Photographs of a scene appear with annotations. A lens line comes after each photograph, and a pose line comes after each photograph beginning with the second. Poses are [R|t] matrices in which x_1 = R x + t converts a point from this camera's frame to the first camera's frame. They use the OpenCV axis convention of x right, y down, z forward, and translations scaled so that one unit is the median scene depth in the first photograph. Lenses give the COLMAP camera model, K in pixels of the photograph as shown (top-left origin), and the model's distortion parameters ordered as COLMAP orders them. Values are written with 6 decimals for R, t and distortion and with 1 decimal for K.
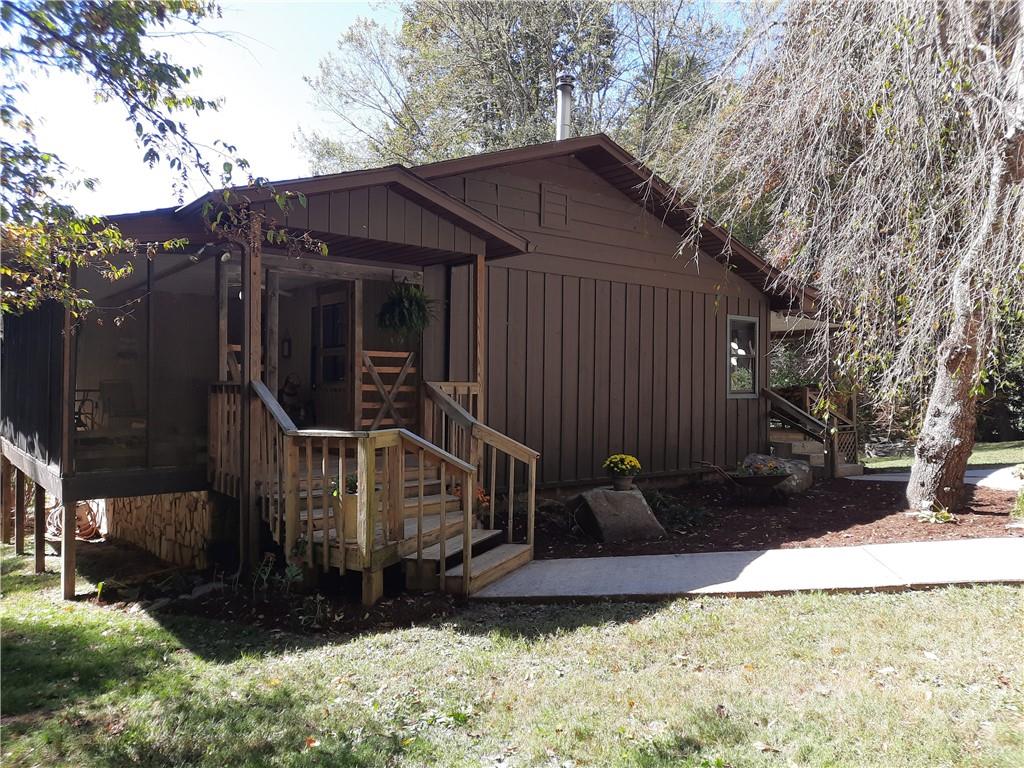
lens RADIAL K [[753.0, 0, 518.8], [0, 753.0, 384.2], [0, 0, 1]] dist [0.044992, -0.042694]
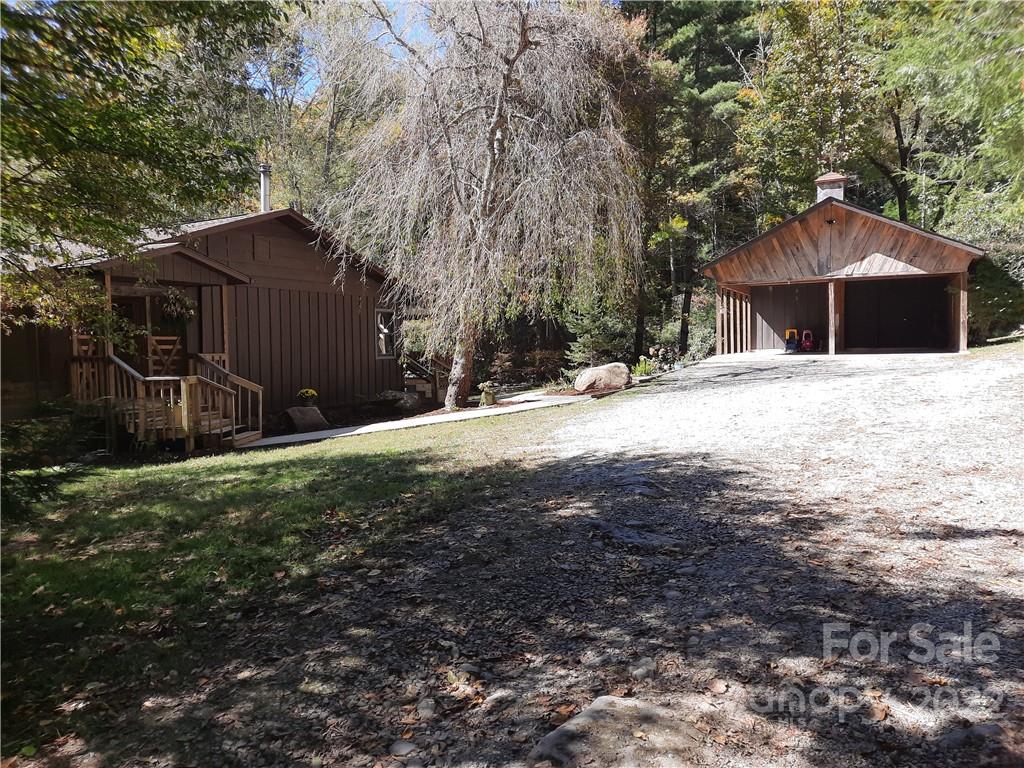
lens RADIAL K [[753.0, 0, 518.8], [0, 753.0, 384.2], [0, 0, 1]] dist [0.044992, -0.042694]
pose [[0.926332, -0.038812, 0.374702, -0.087480], [0.021272, 0.998480, 0.050836, -0.005996], [-0.376106, -0.039121, 0.925750, -1.025354]]
